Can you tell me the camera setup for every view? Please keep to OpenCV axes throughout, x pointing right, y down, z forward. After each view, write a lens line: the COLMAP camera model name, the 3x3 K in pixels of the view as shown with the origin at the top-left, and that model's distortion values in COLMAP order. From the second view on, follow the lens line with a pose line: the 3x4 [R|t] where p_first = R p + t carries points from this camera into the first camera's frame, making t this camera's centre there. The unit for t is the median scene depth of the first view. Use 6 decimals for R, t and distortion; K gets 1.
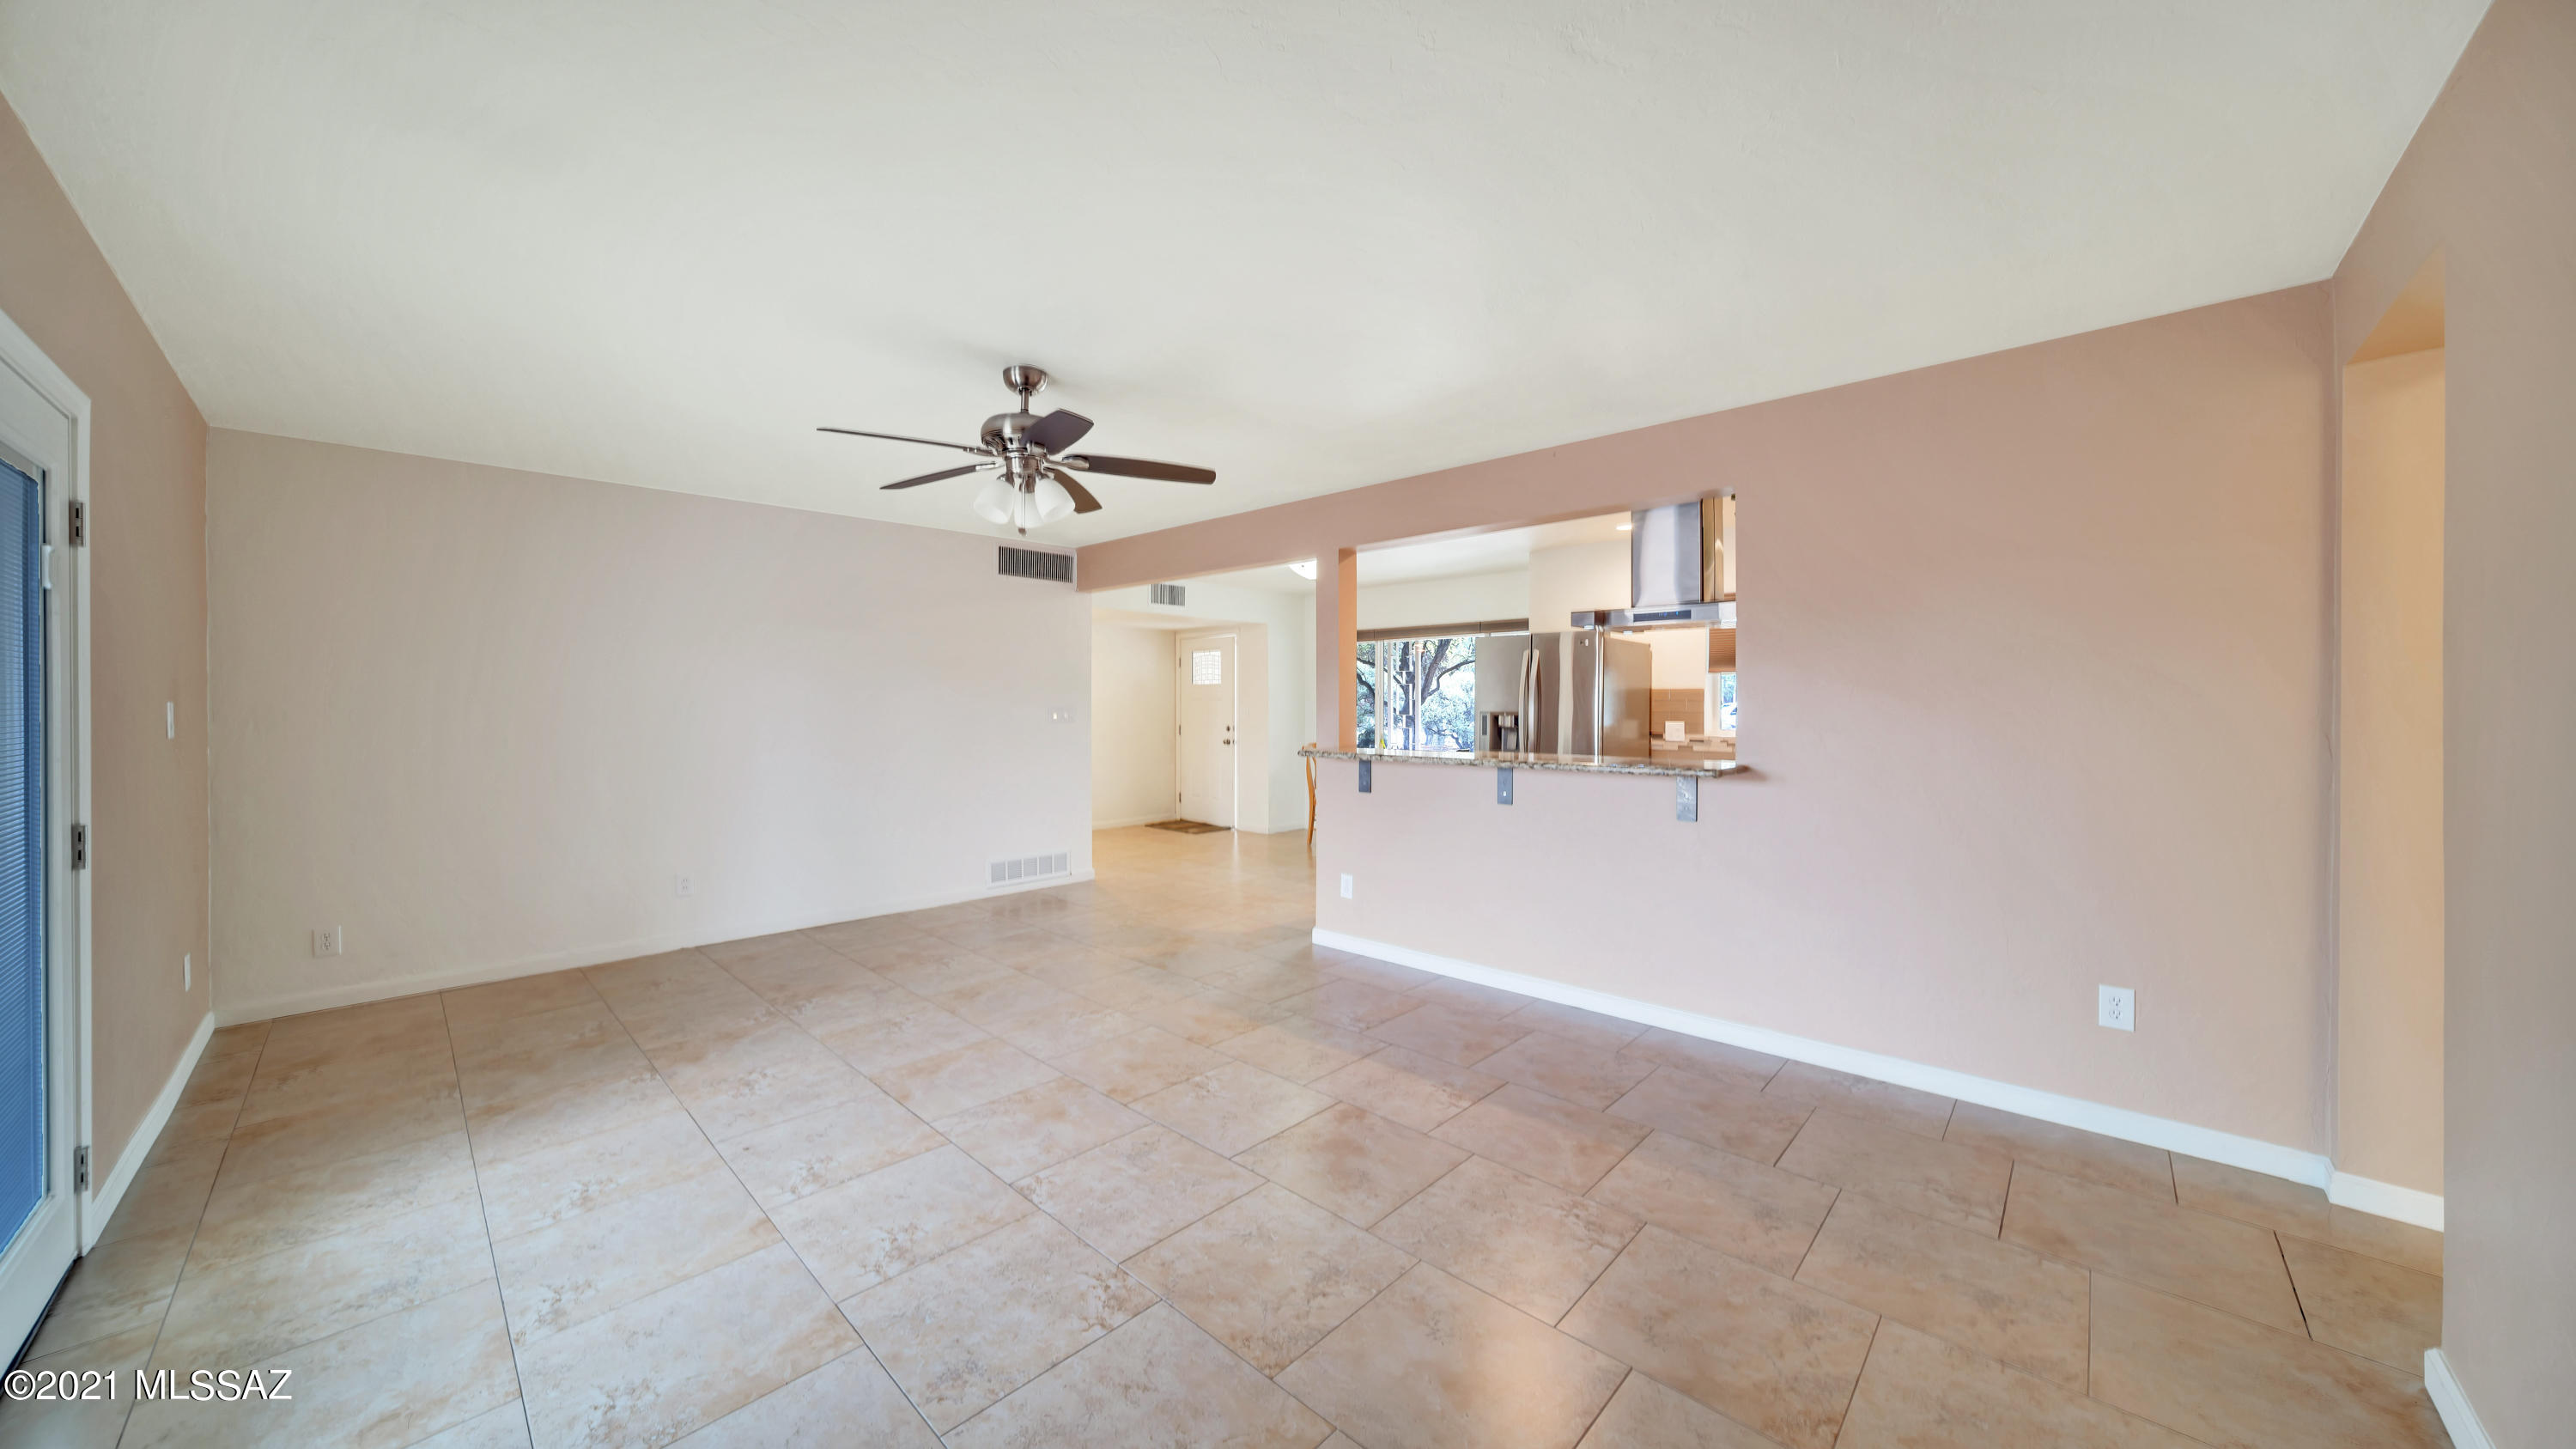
lens RADIAL K [[873.6, 0, 1277.1], [0, 873.6, 715.9], [0, 0, 1]] dist [-0.000080, 0.000275]
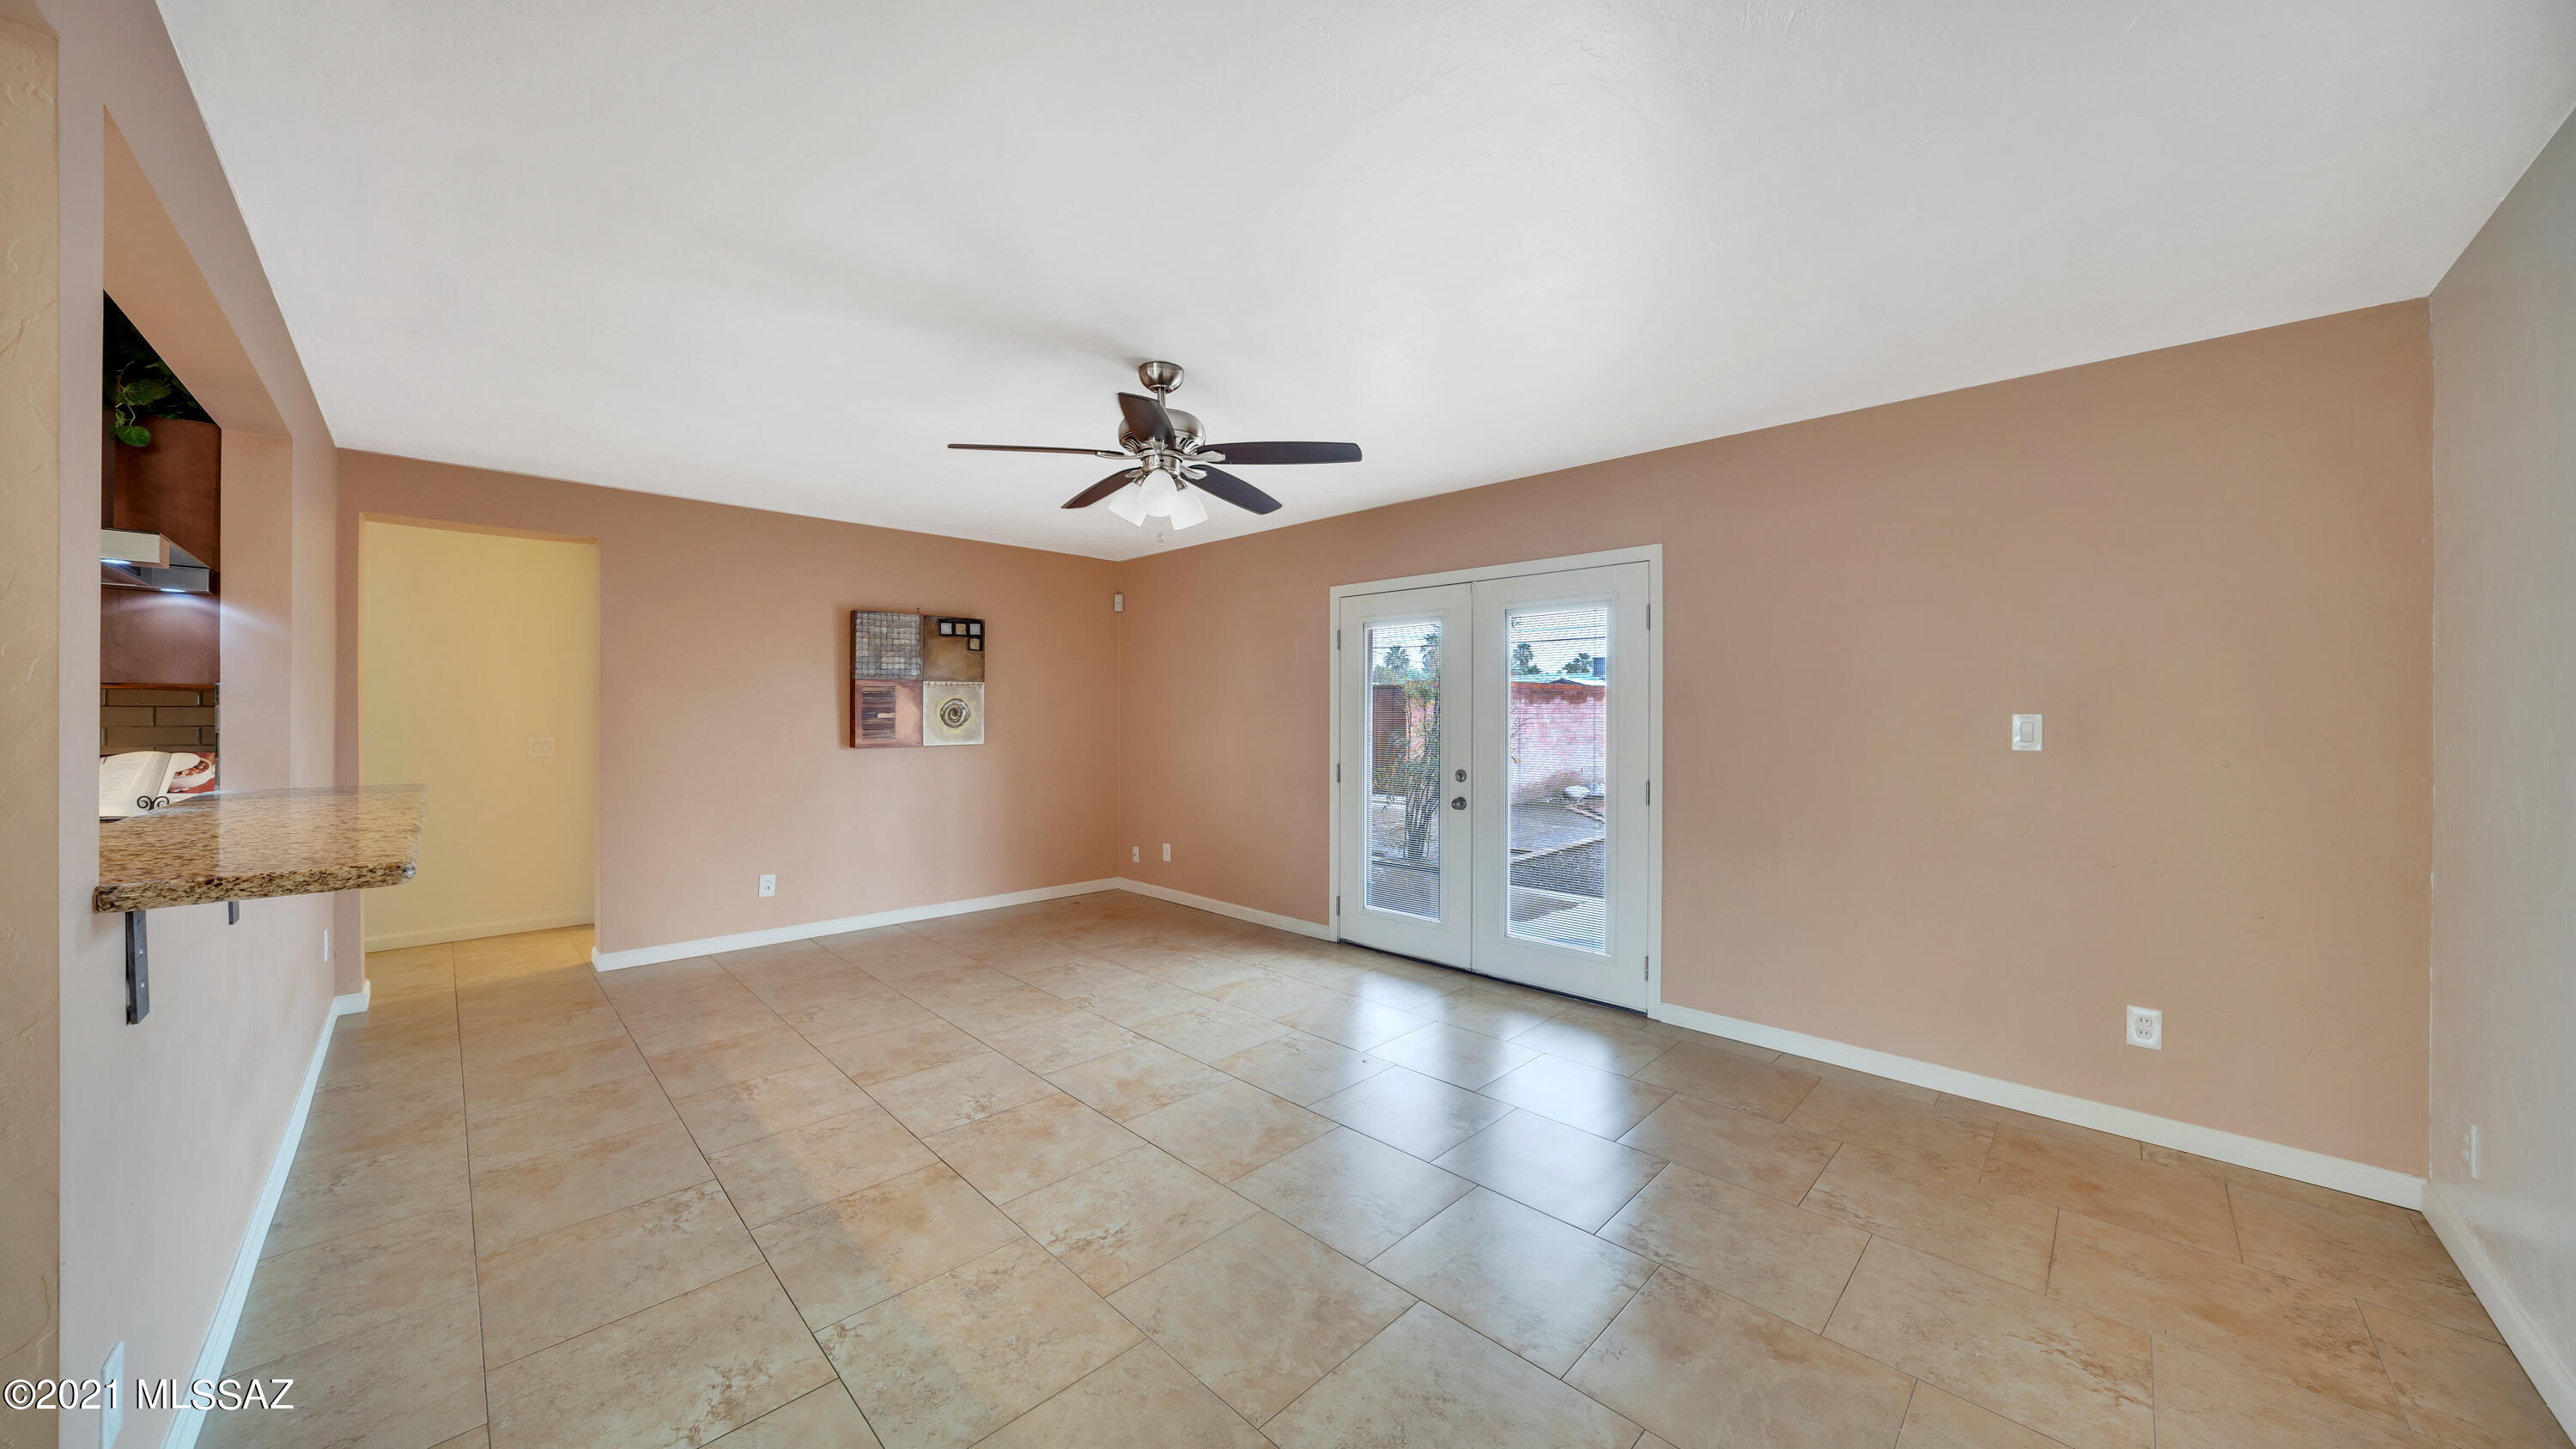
lens RADIAL K [[858.9, 0, 1267.9], [0, 858.9, 714.2], [0, 0, 1]] dist [0.000088, 0.000071]
pose [[-0.999625, 0.003766, 0.027128, -0.467644], [0.004119, 0.999907, 0.012963, -0.026895], [-0.027077, 0.013070, -0.999548, 2.091981]]
